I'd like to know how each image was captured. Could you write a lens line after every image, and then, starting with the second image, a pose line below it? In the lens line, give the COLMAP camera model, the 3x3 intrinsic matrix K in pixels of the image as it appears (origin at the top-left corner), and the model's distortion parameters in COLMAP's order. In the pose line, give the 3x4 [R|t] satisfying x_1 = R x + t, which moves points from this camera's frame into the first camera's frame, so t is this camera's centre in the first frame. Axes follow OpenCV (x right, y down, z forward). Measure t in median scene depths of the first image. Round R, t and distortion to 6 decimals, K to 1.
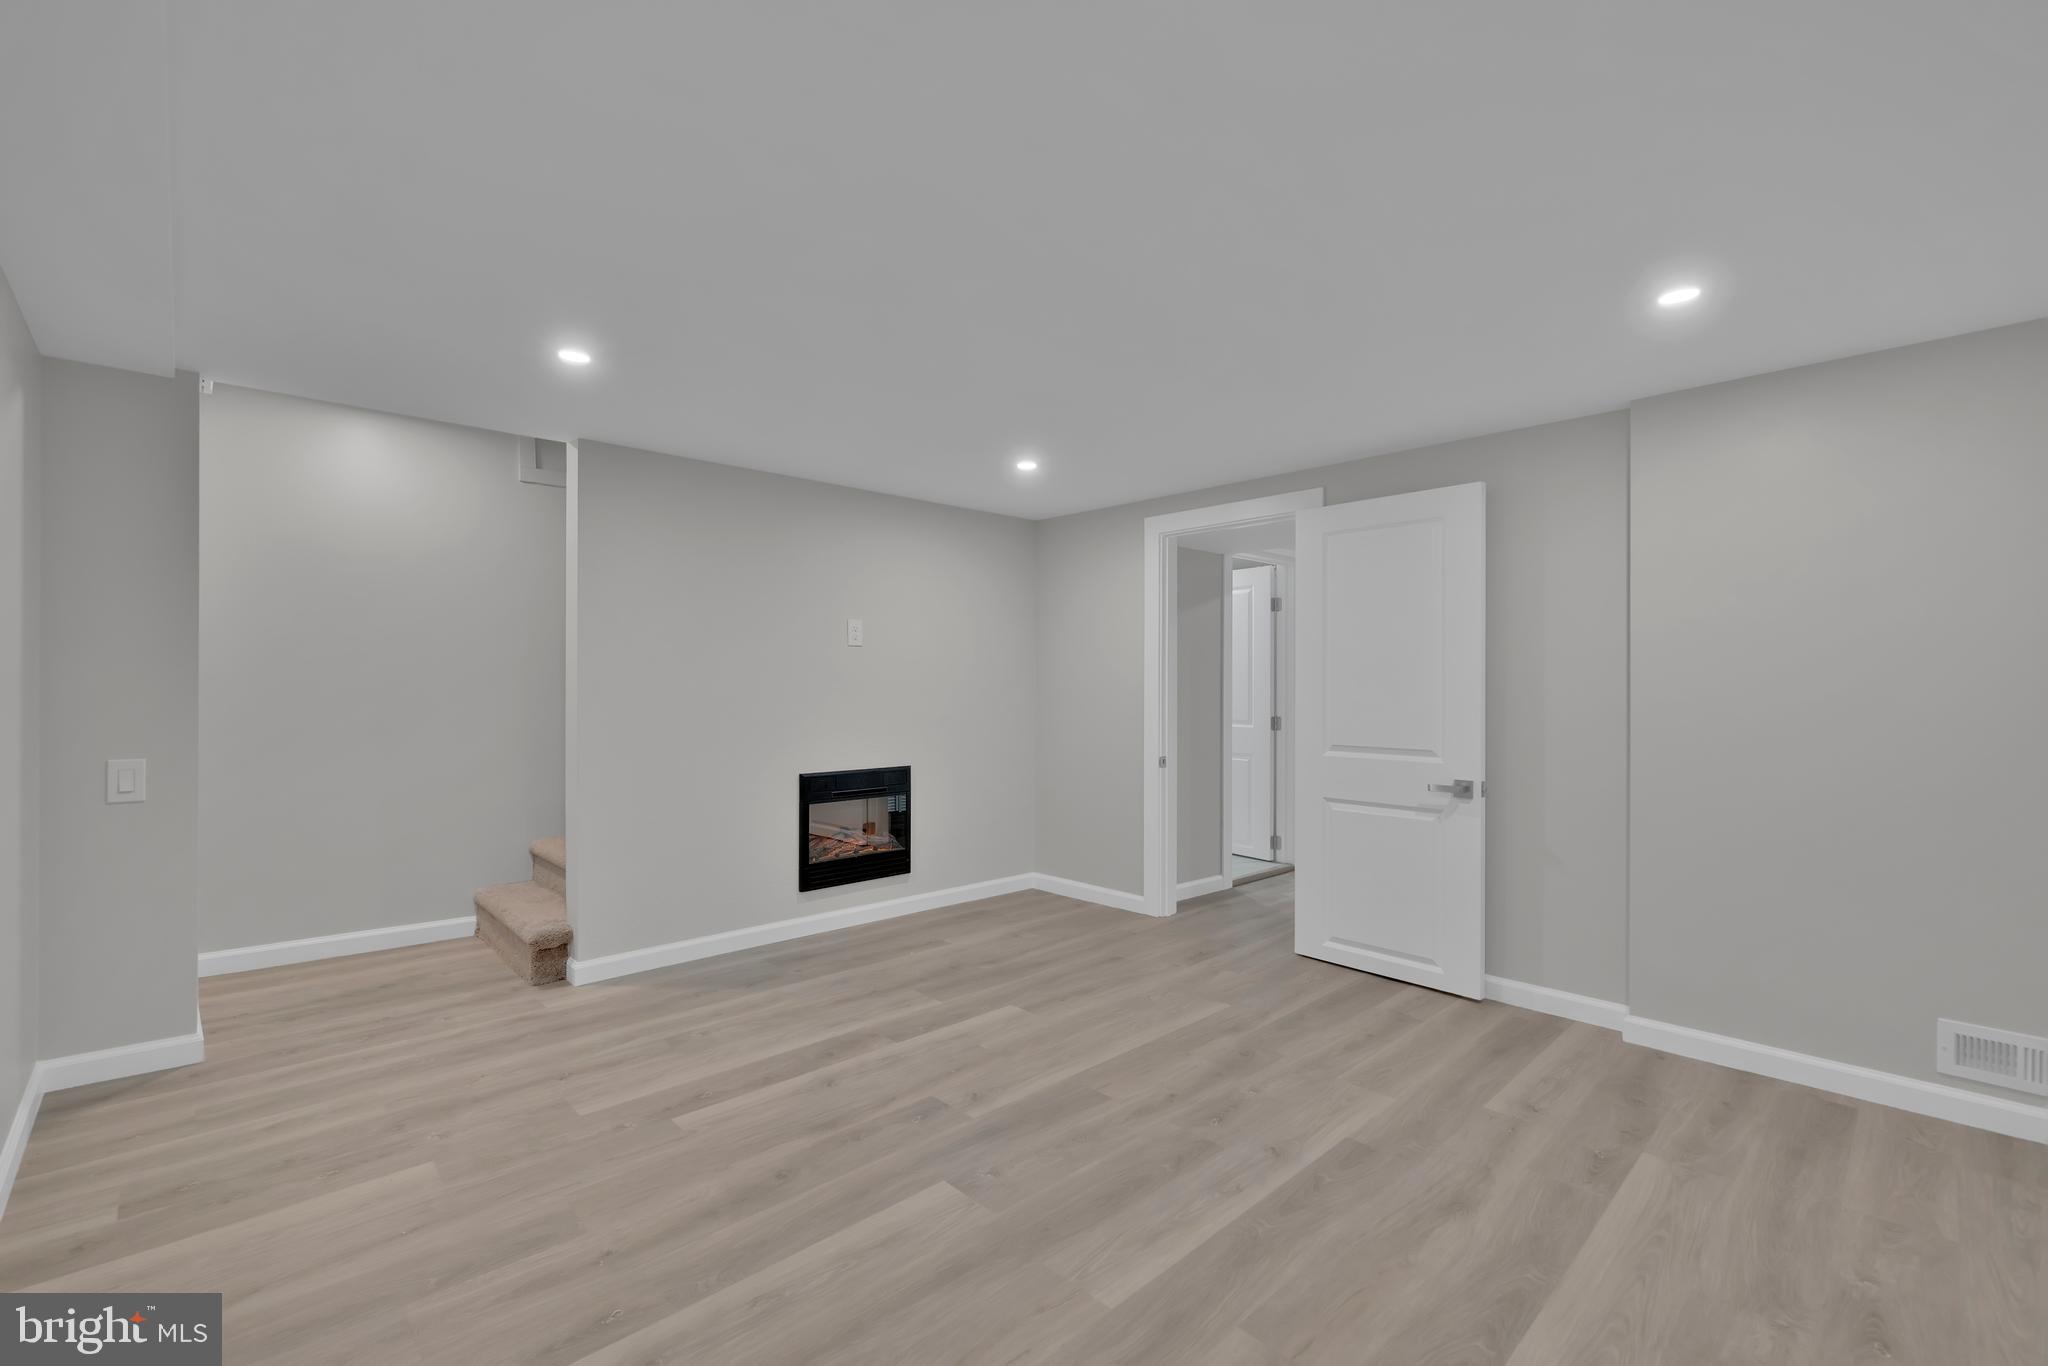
lens RADIAL K [[882.5, 0, 1025.5], [0, 882.5, 682.7], [0, 0, 1]] dist [-0.005077, 0.001060]
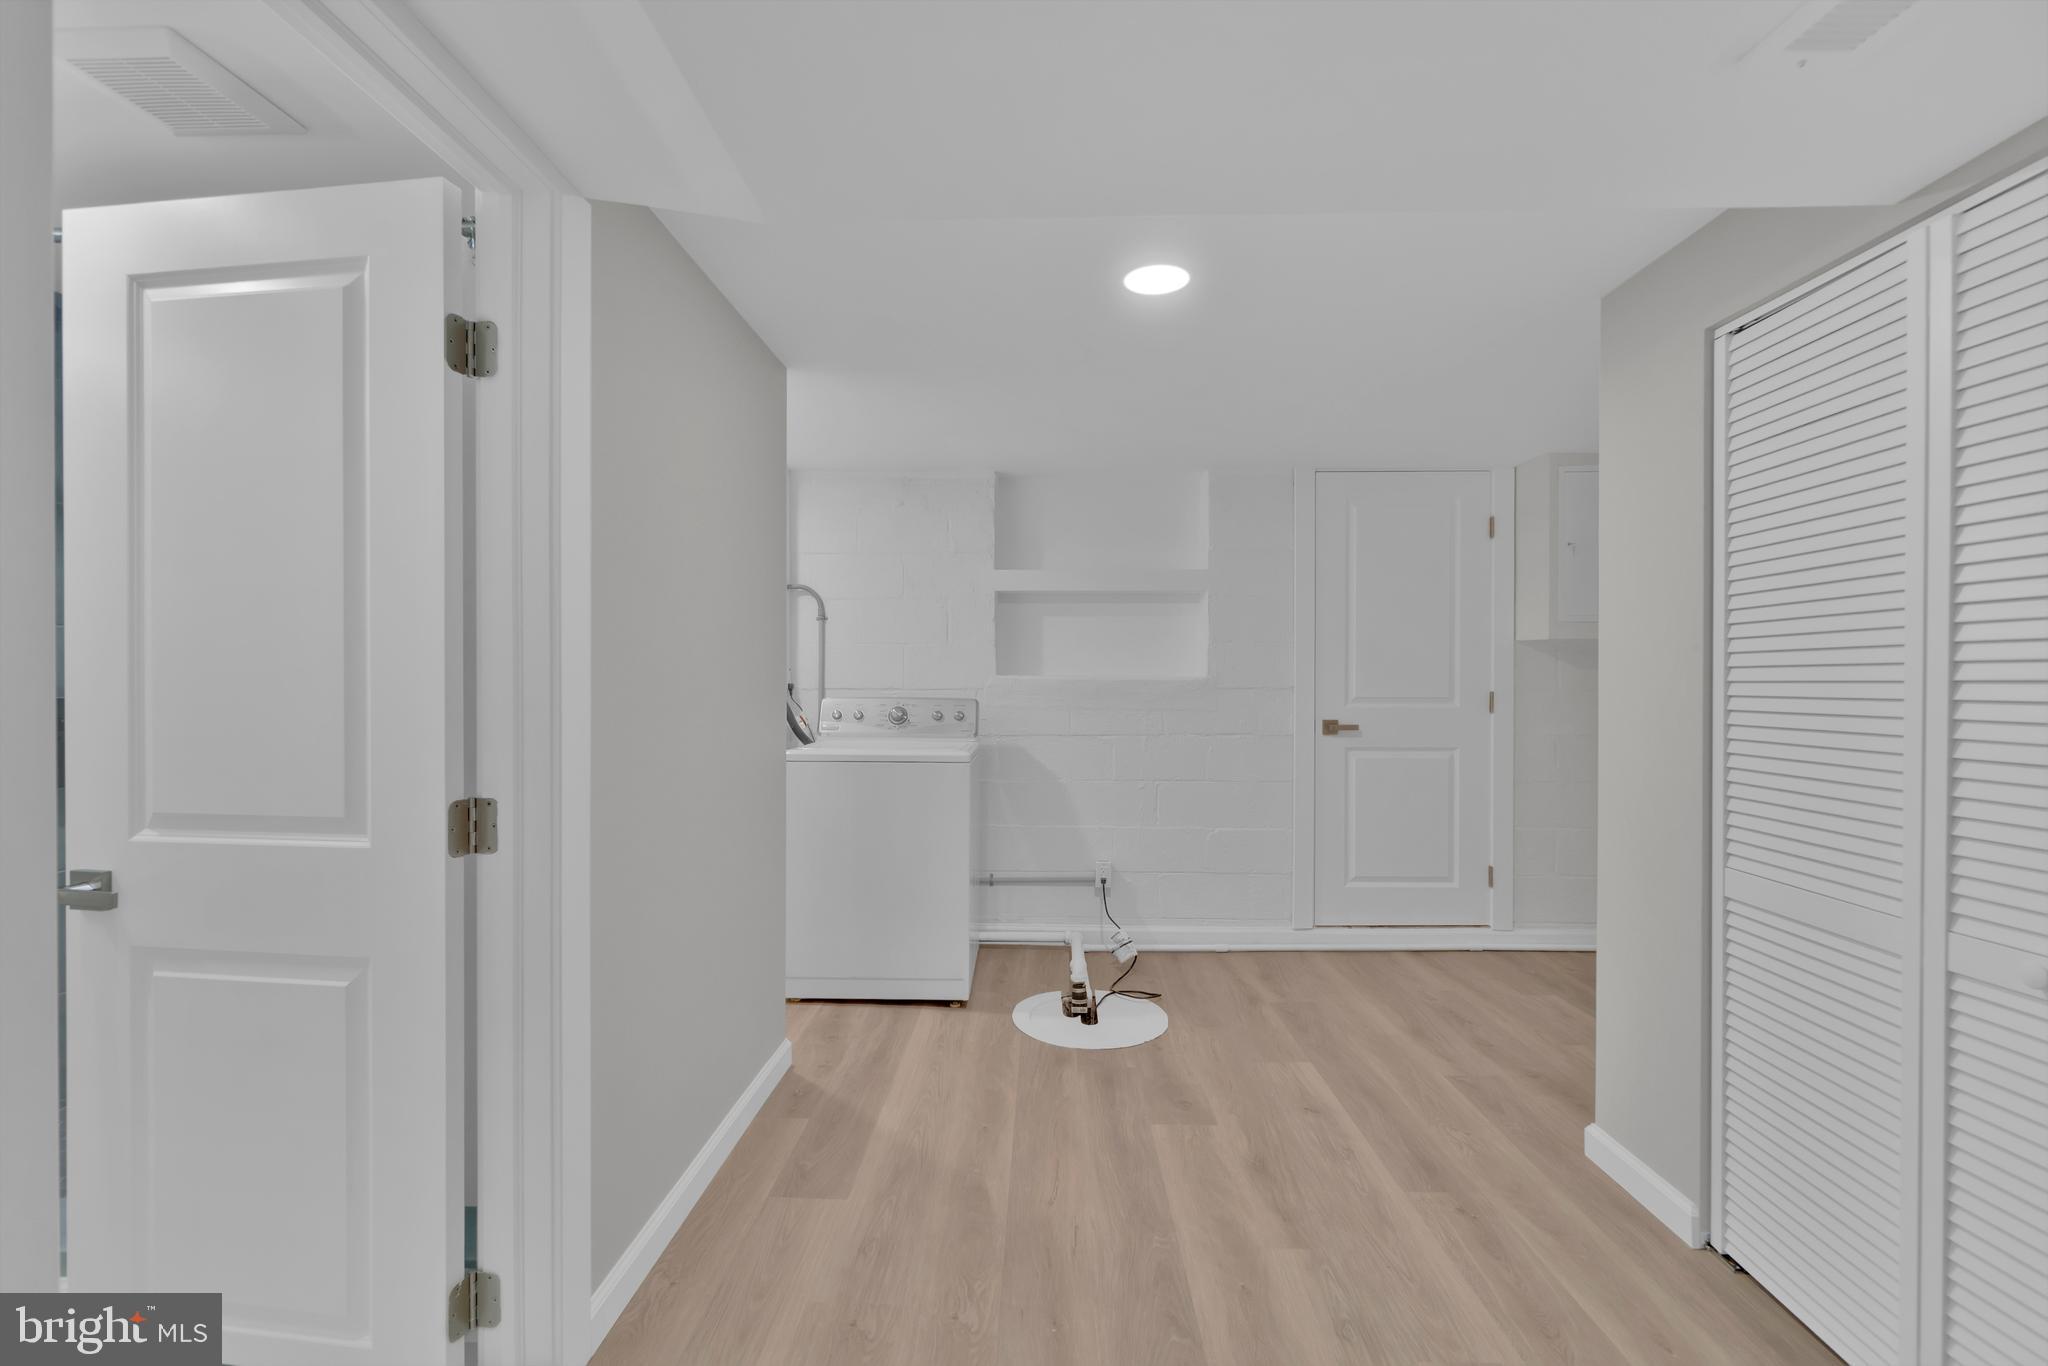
lens RADIAL K [[882.5, 0, 1025.5], [0, 882.5, 682.7], [0, 0, 1]] dist [-0.005077, 0.001060]
pose [[0.712261, -0.003872, 0.701904, 0.387893], [-0.000127, 0.999984, 0.005645, 0.006686], [-0.701915, -0.004110, 0.712249, 1.252152]]
